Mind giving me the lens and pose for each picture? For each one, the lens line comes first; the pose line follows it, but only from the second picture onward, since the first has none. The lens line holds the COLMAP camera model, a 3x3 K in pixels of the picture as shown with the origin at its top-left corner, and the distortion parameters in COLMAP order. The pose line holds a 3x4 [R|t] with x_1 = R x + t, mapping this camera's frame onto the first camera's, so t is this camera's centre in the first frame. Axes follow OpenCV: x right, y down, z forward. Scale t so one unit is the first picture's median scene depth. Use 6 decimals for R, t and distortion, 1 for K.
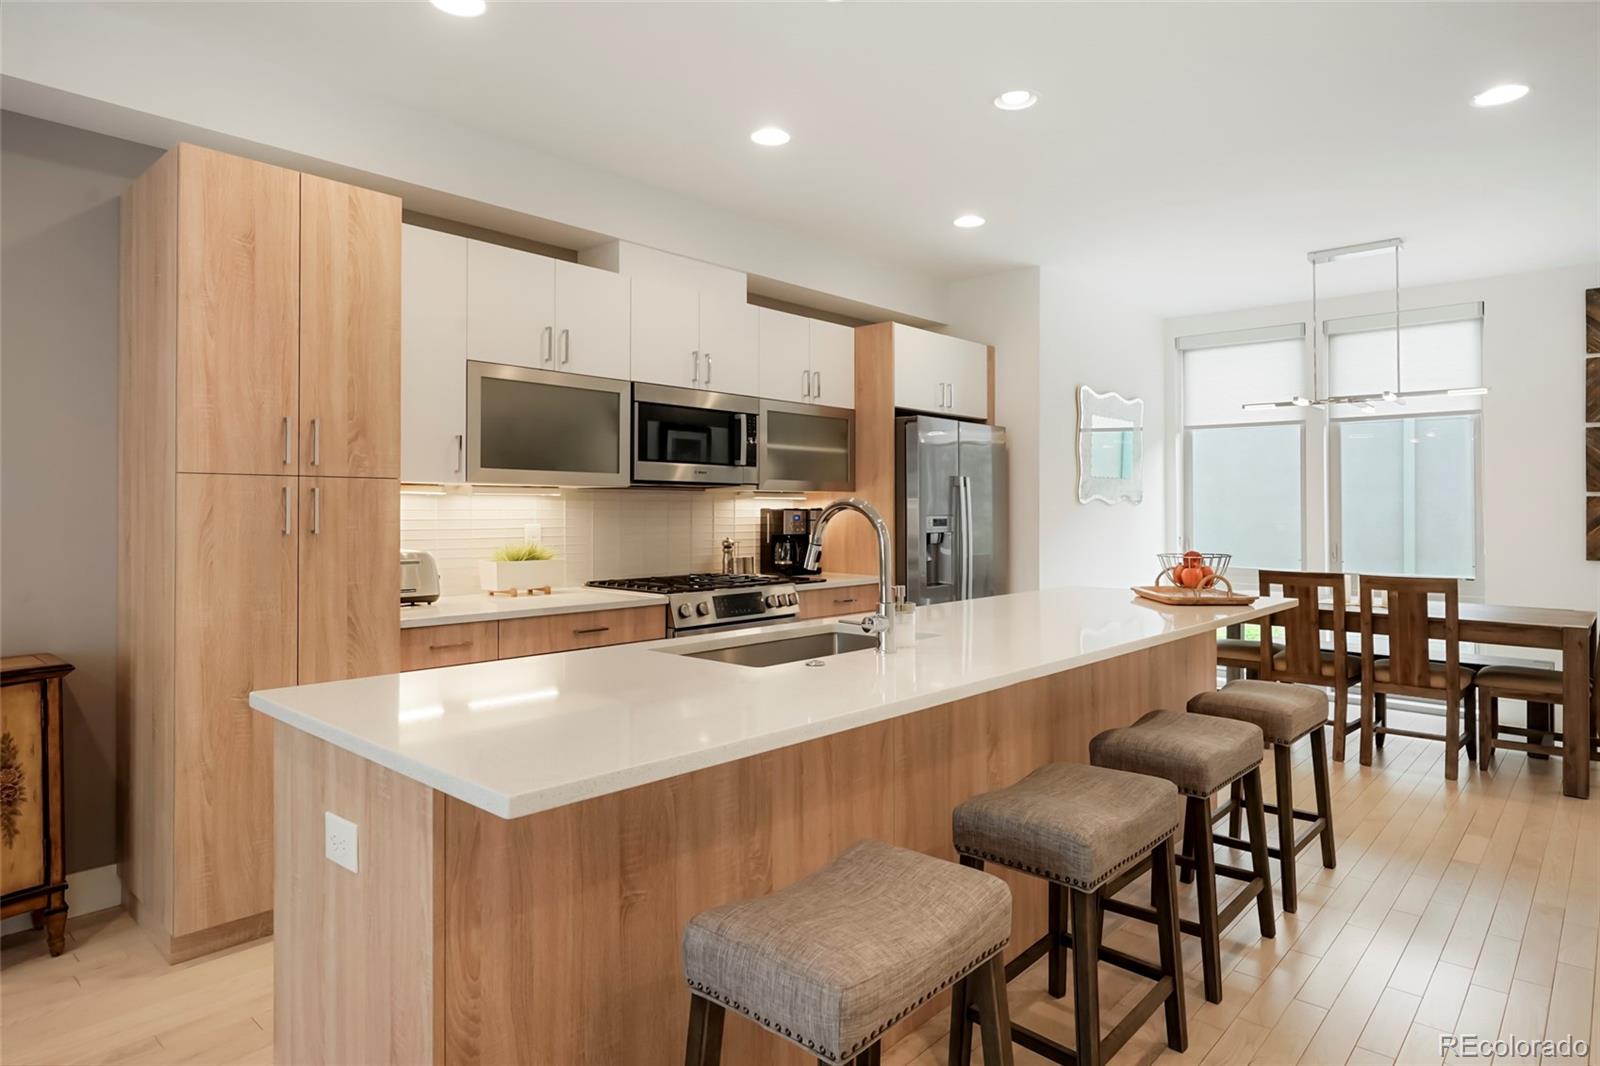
lens RADIAL K [[916.1, 0, 734.5], [0, 916.1, 499.9], [0, 0, 1]] dist [0.002166, -0.000095]
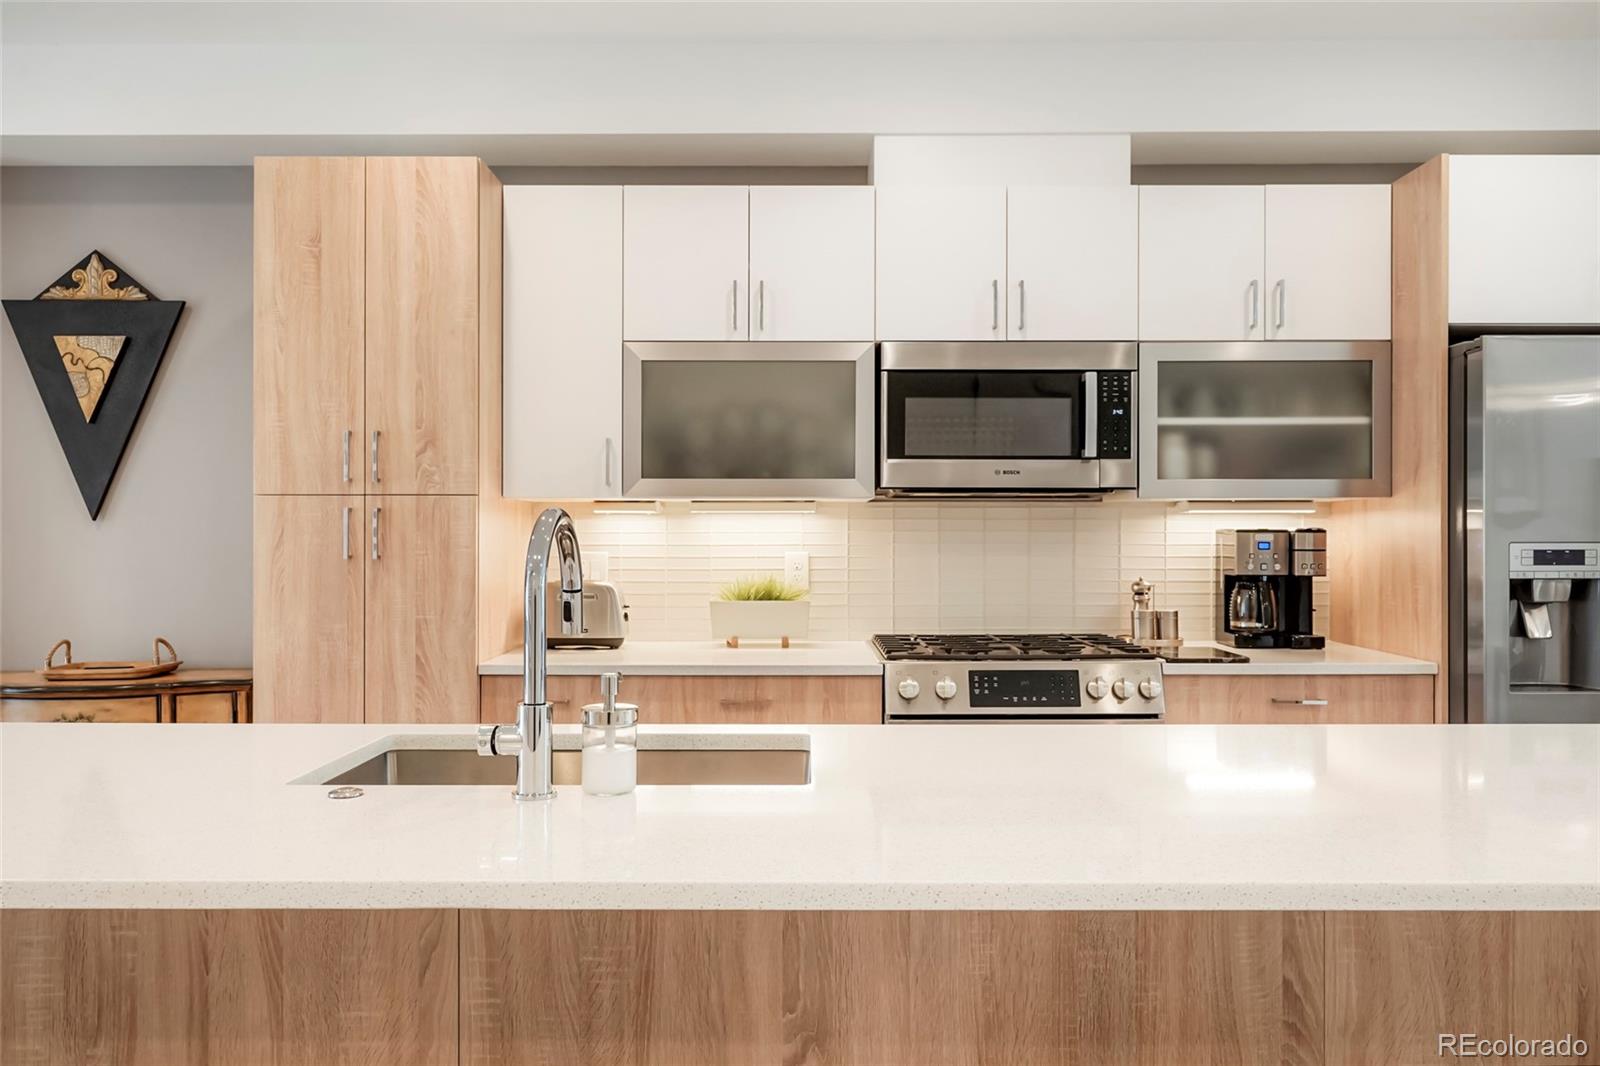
lens RADIAL K [[1112.9, 0, 934.2], [0, 1112.9, 537.0], [0, 0, 1]] dist [-0.002691, 0.000797]
pose [[0.699836, 0.000014, -0.714303, 0.630466], [0.008936, 0.999922, 0.008774, 0.009745], [0.714247, -0.012524, 0.699781, 0.573192]]
